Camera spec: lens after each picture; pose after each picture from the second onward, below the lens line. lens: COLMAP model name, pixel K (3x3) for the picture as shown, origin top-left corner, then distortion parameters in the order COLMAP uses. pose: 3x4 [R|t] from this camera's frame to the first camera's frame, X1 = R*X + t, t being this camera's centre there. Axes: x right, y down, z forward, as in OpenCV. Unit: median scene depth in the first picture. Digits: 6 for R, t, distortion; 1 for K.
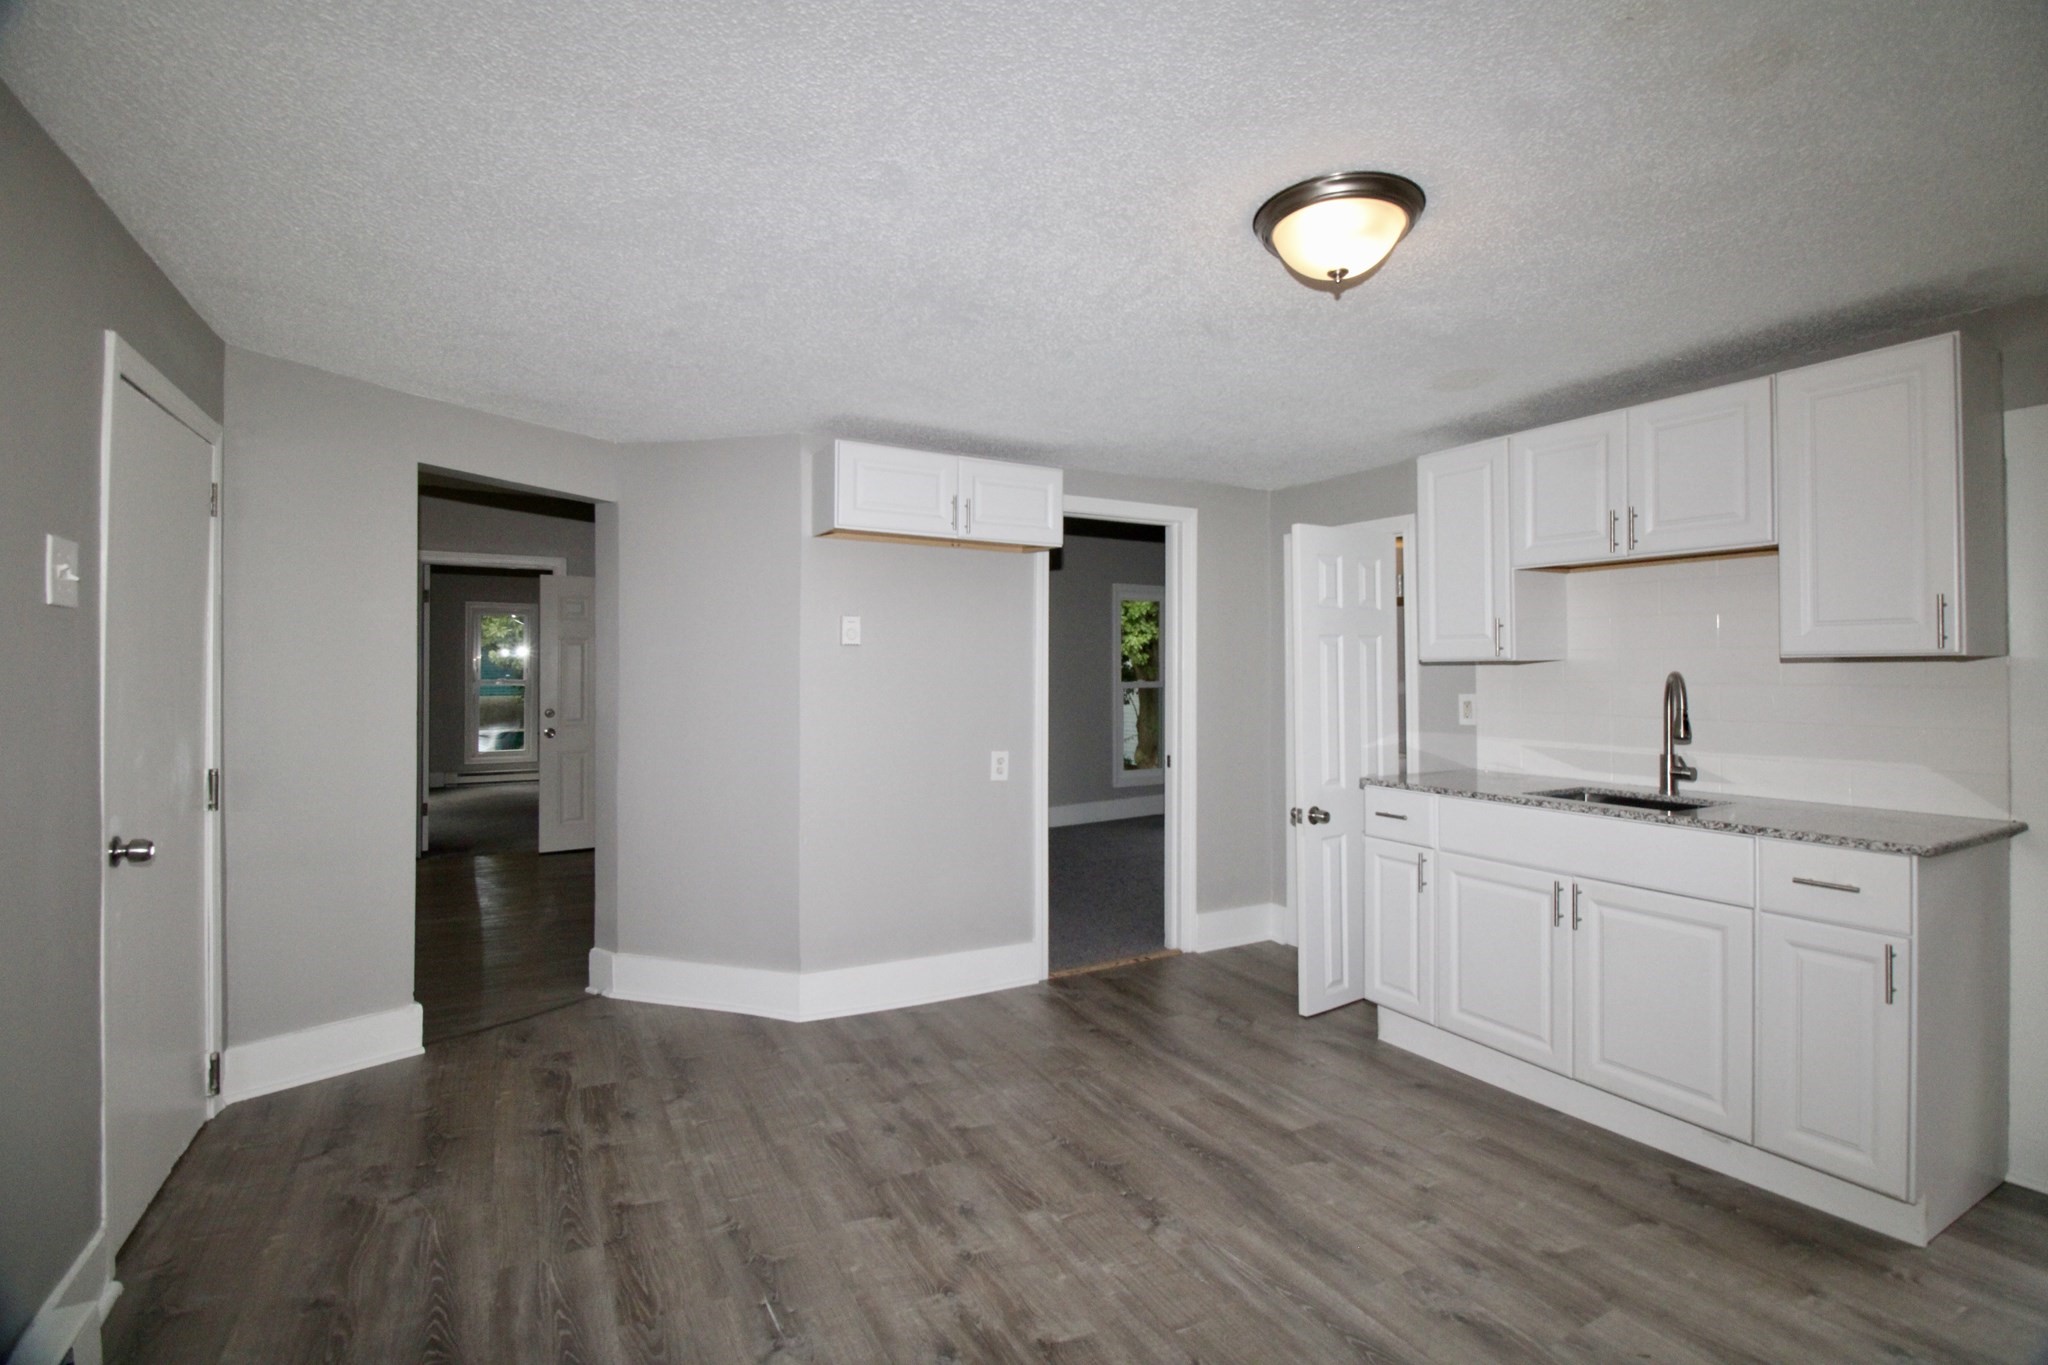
lens RADIAL K [[948.4, 0, 1036.8], [0, 948.4, 658.1], [0, 0, 1]] dist [0.002821, -0.014610]
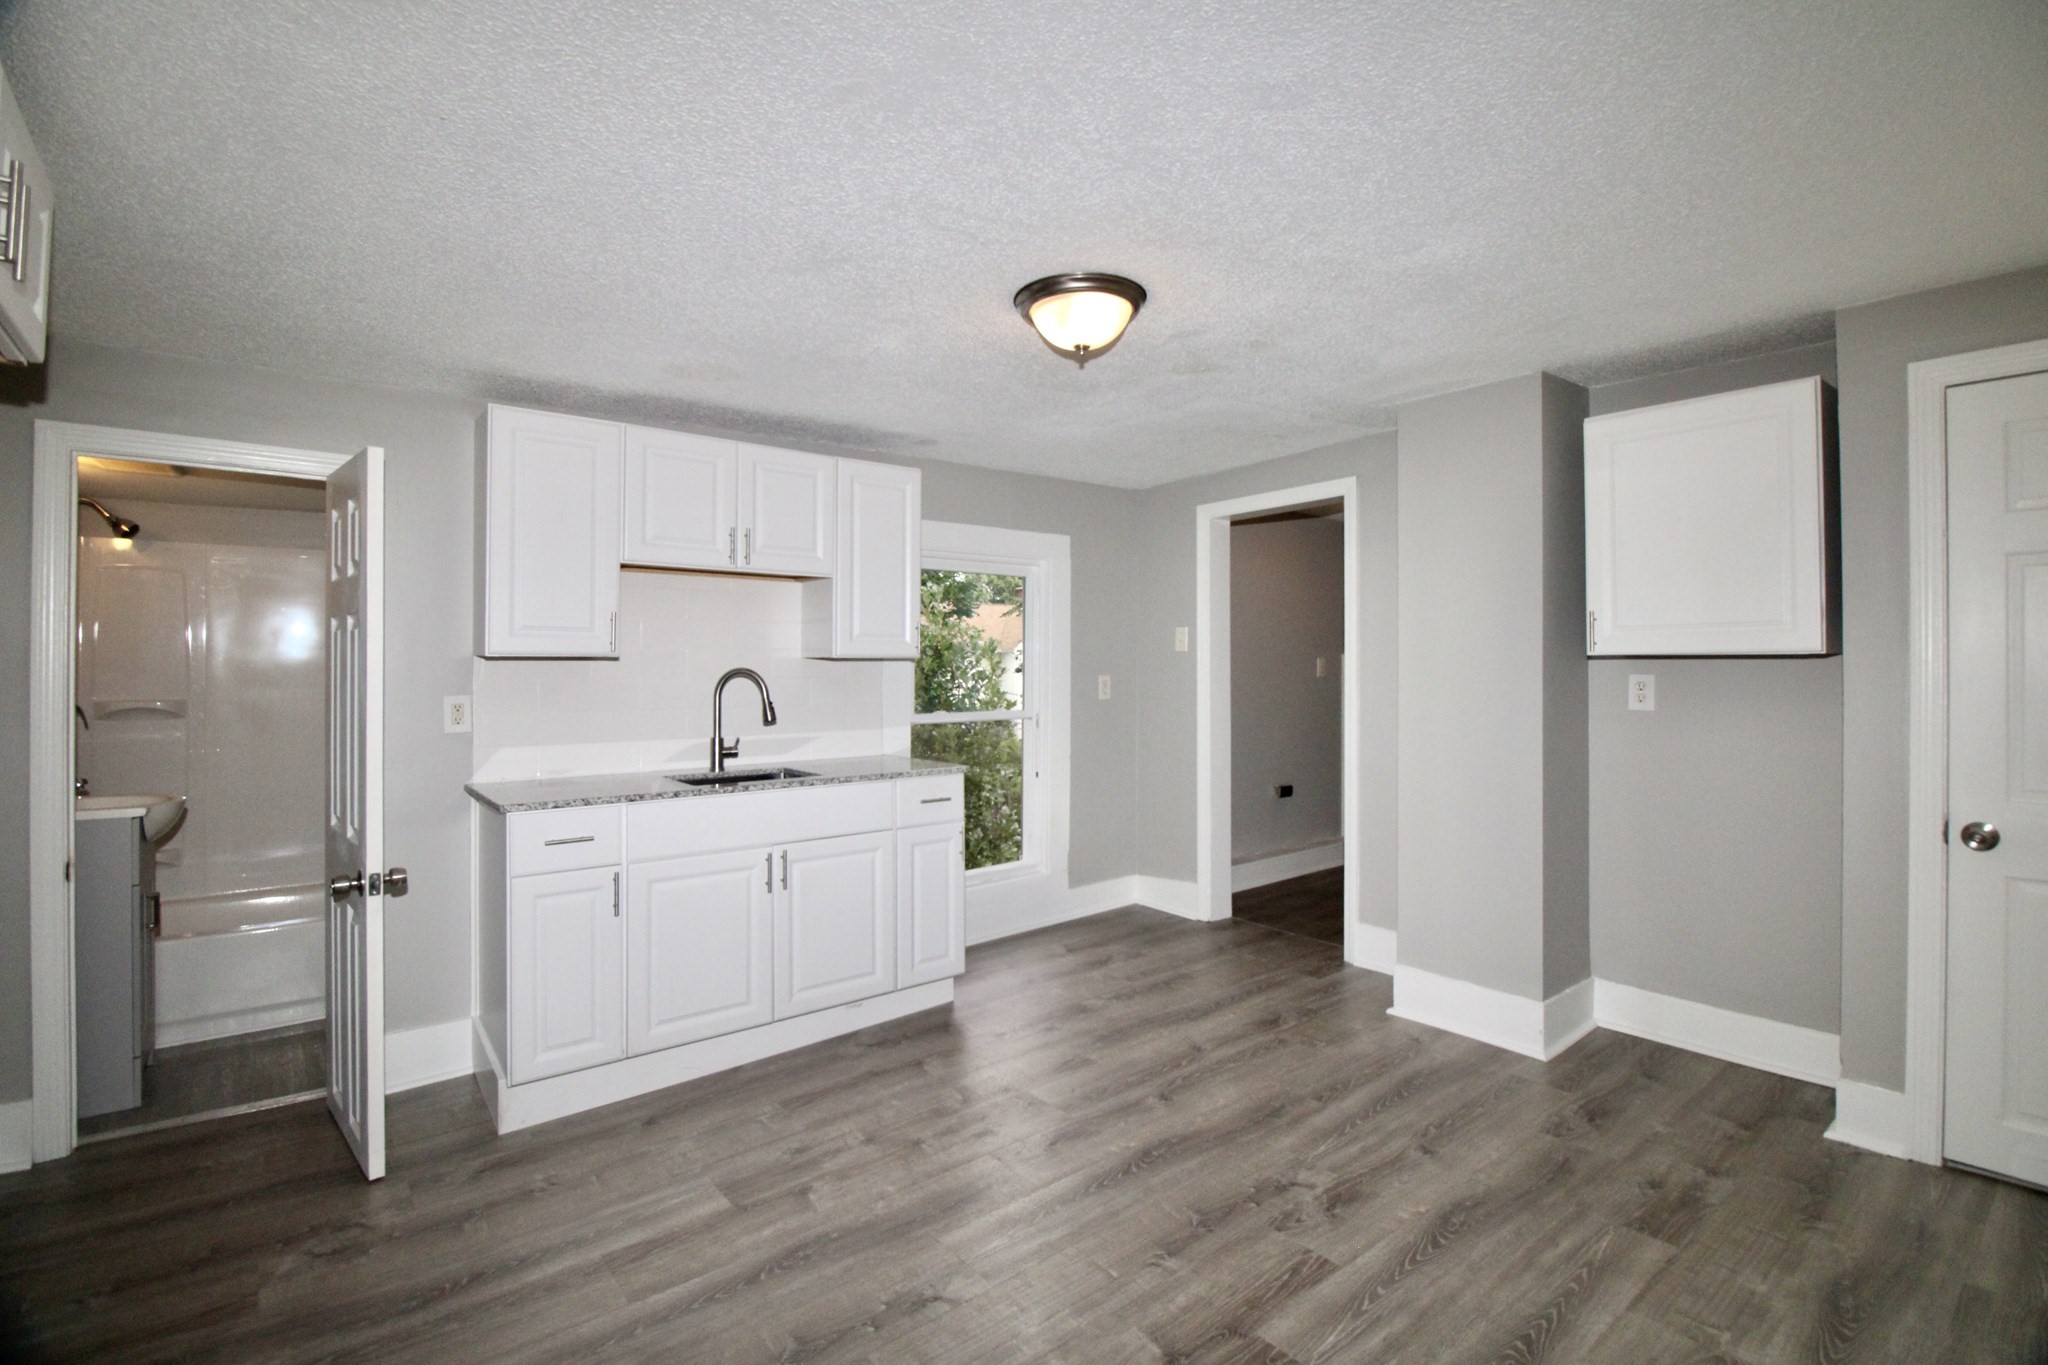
lens RADIAL K [[948.4, 0, 1036.8], [0, 948.4, 658.1], [0, 0, 1]] dist [0.002821, -0.014610]
pose [[-0.176190, 0.010941, 0.984295, -0.631300], [-0.010507, 0.999860, -0.012995, 0.014109], [-0.984300, -0.012632, -0.176050, 0.896034]]
